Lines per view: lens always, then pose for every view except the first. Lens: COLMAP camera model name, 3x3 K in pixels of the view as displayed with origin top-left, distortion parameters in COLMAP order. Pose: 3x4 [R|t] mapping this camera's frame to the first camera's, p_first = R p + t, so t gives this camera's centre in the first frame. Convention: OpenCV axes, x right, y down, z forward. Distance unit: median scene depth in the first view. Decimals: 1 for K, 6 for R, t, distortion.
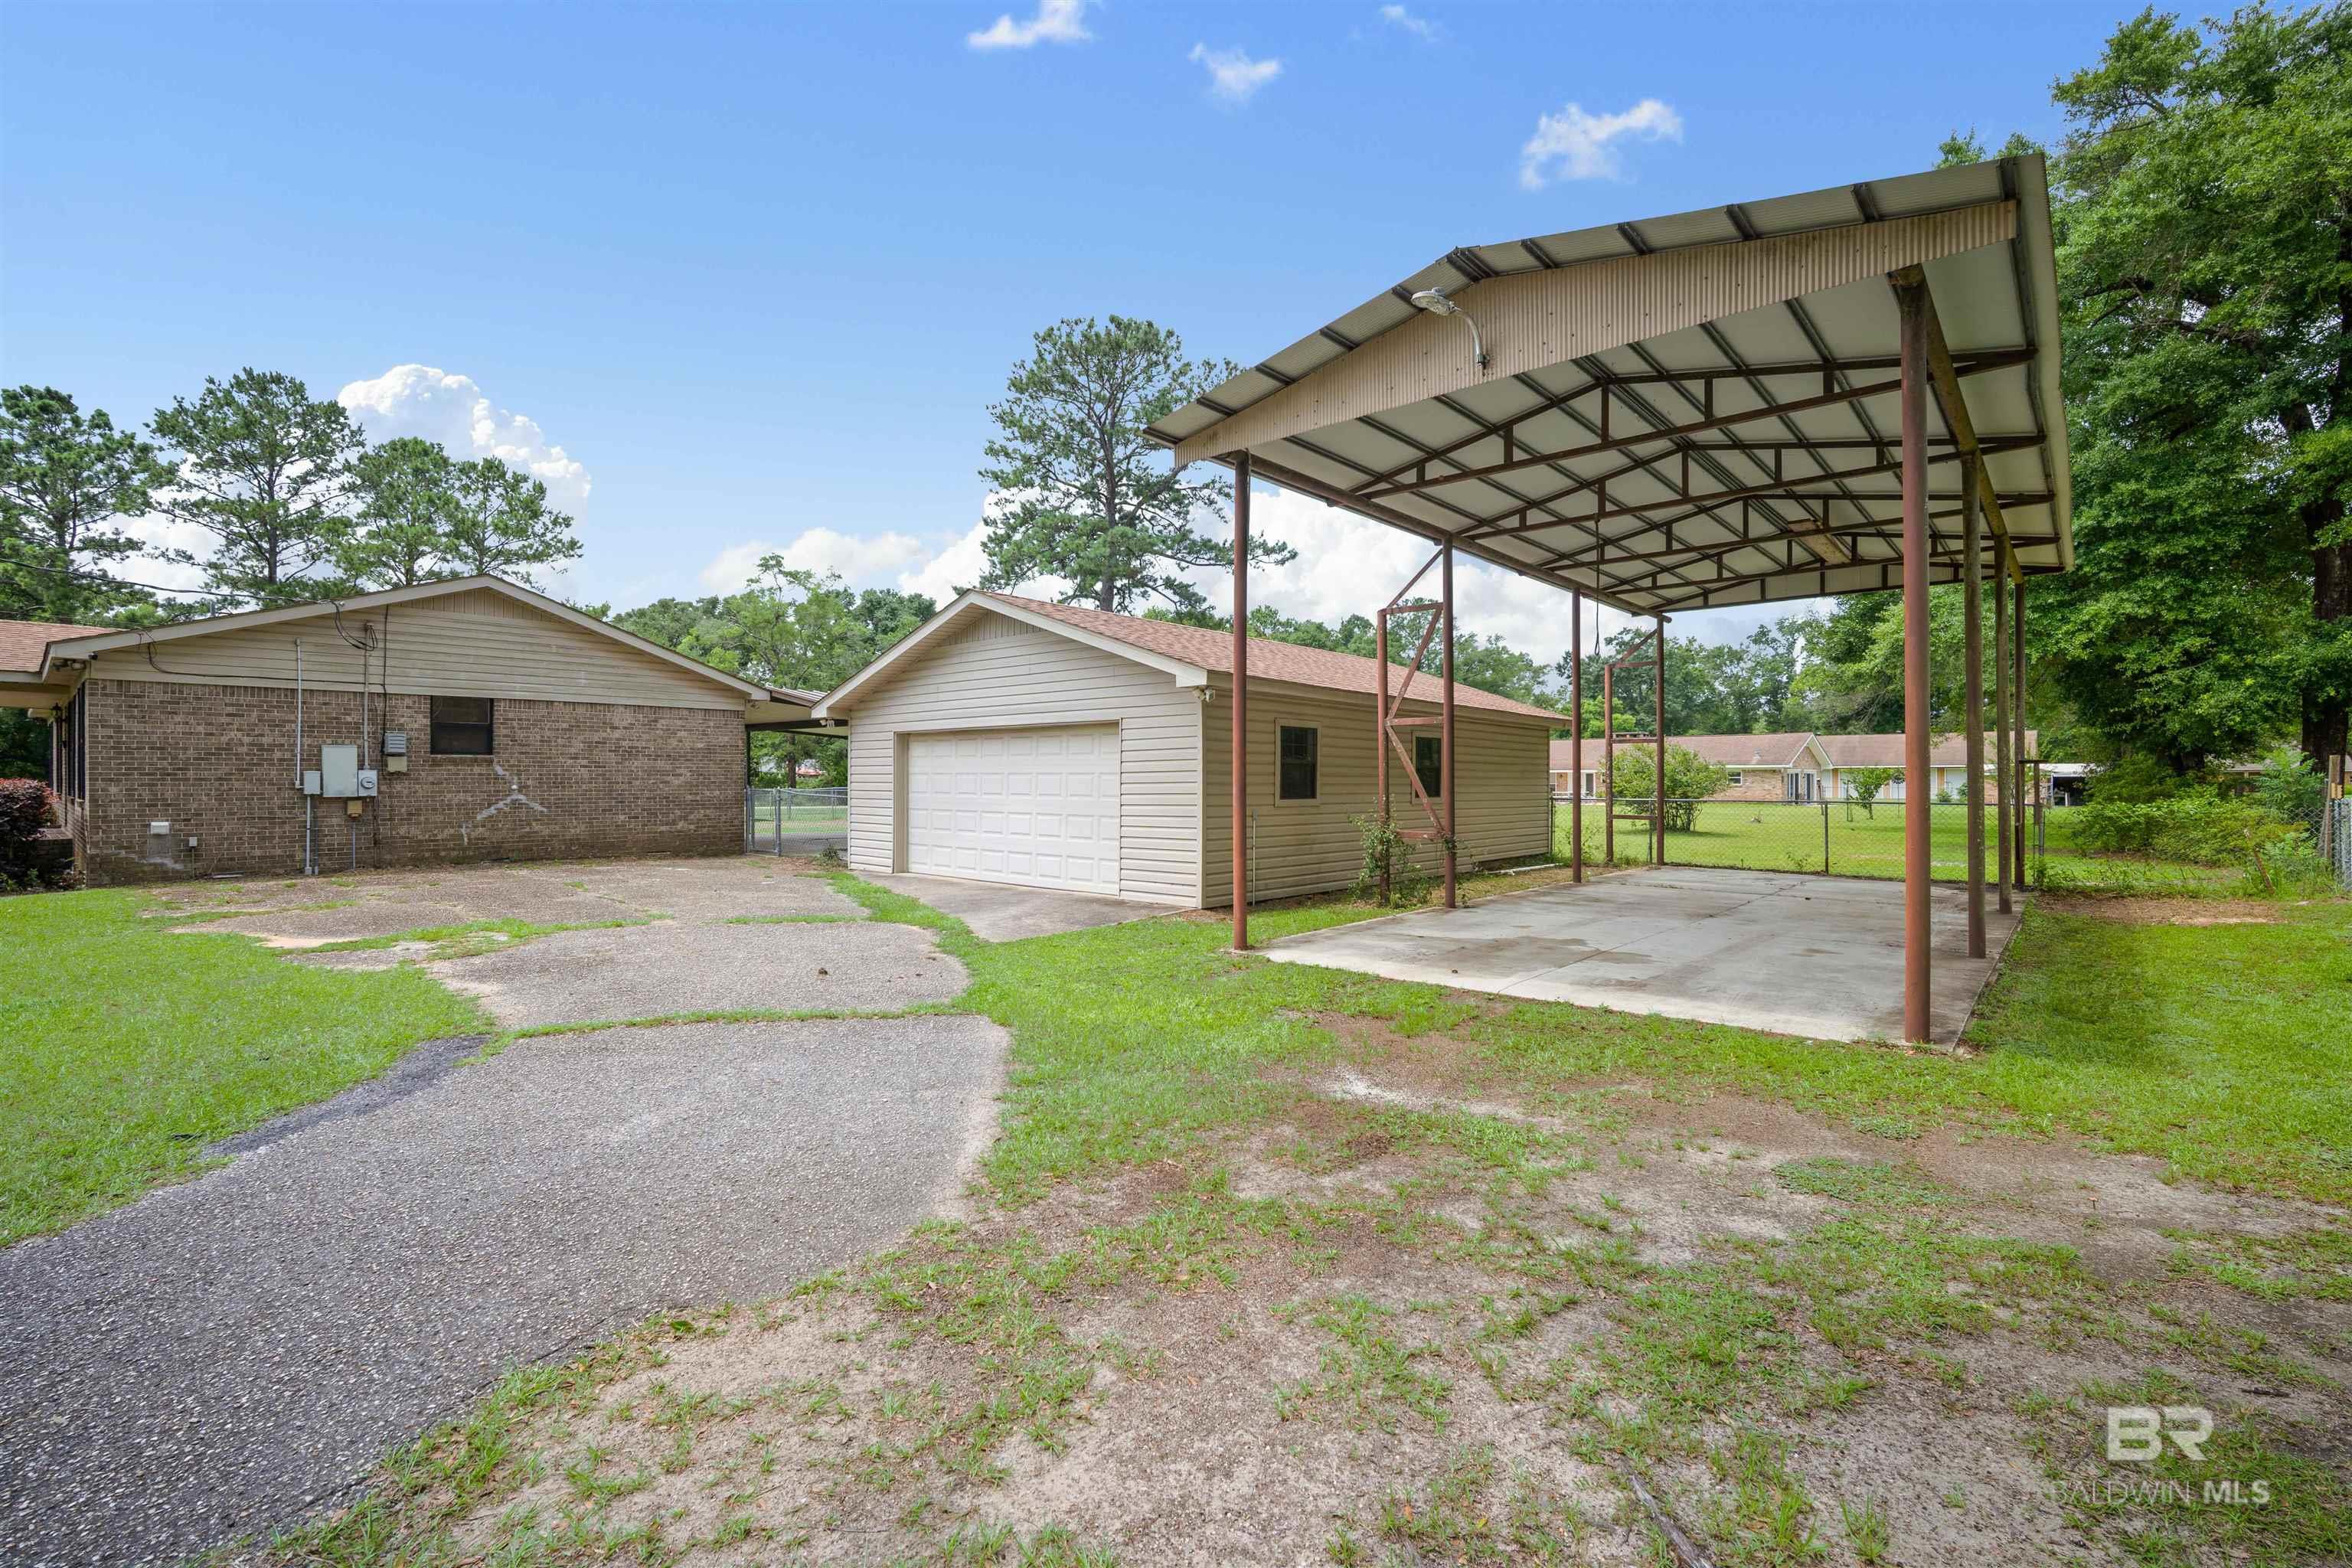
lens RADIAL K [[1065.6, 0, 1174.2], [0, 1065.6, 781.2], [0, 0, 1]] dist [-0.003845, 0.001705]
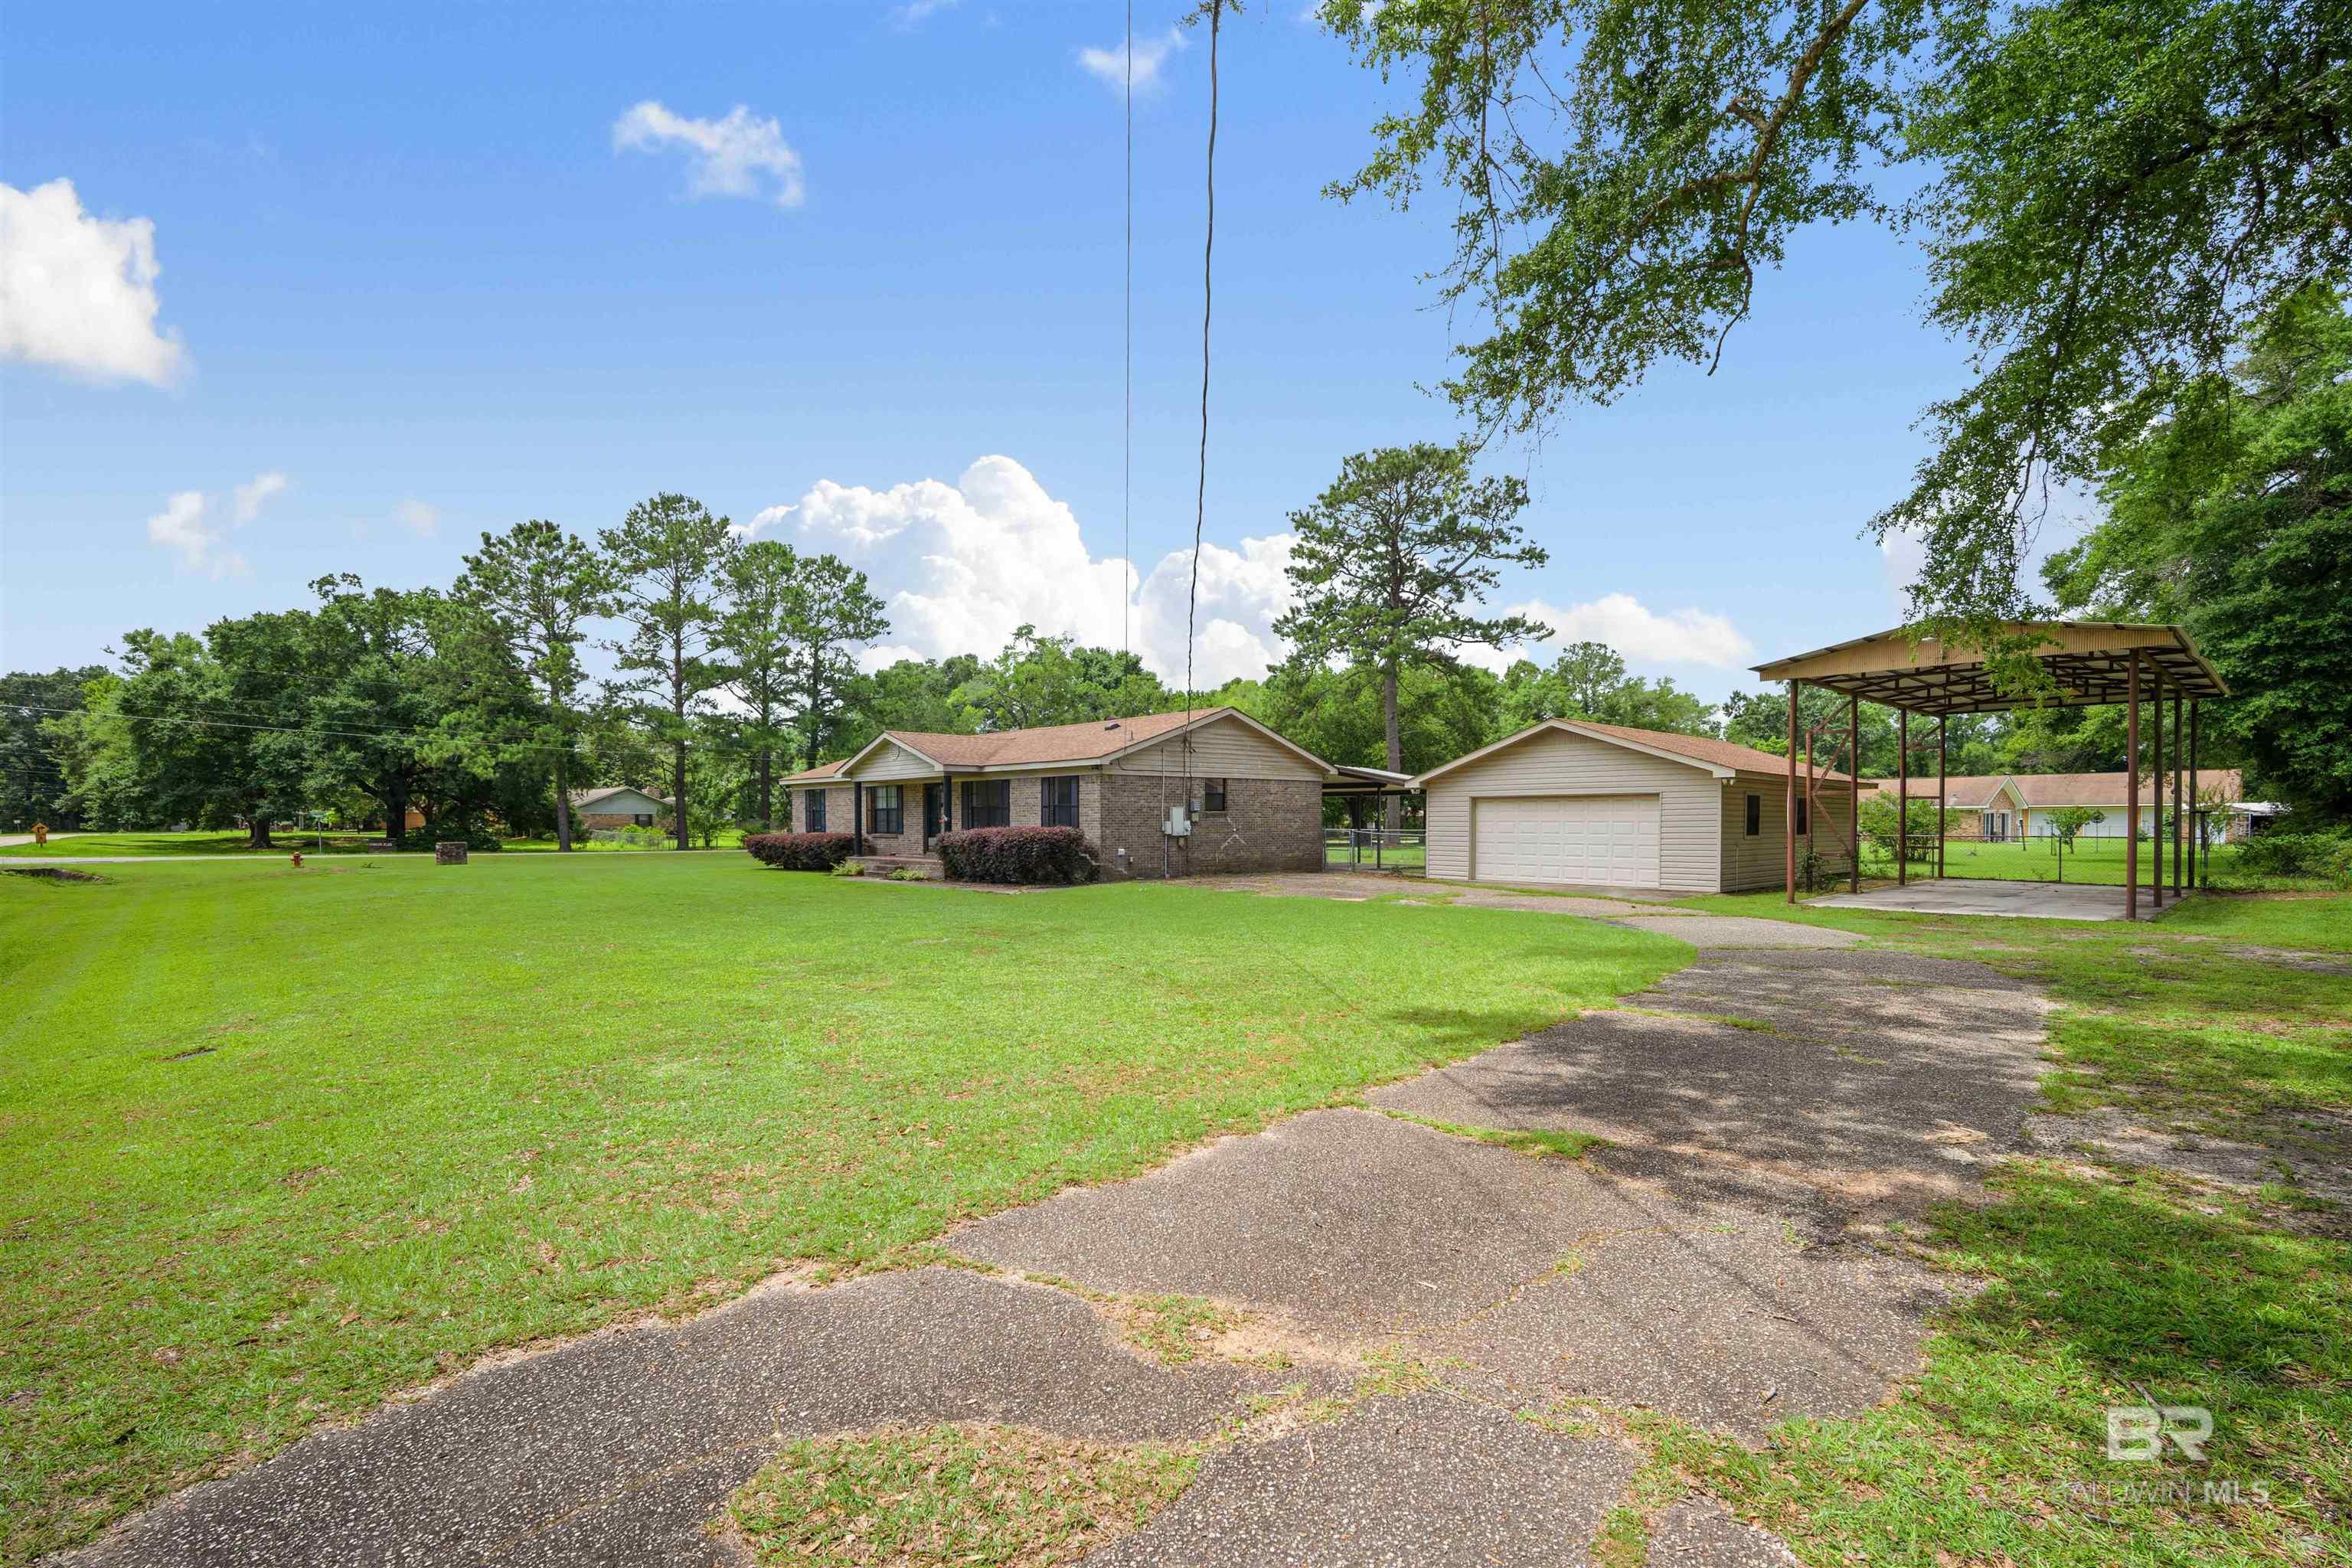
lens RADIAL K [[1065.6, 0, 1185.3], [0, 1065.6, 846.2], [0, 0, 1]] dist [-0.003845, 0.001705]
pose [[0.994615, -0.000985, -0.103637, -0.435948], [0.003446, 0.999716, 0.023573, -0.007359], [0.103584, -0.023804, 0.994336, -0.594288]]
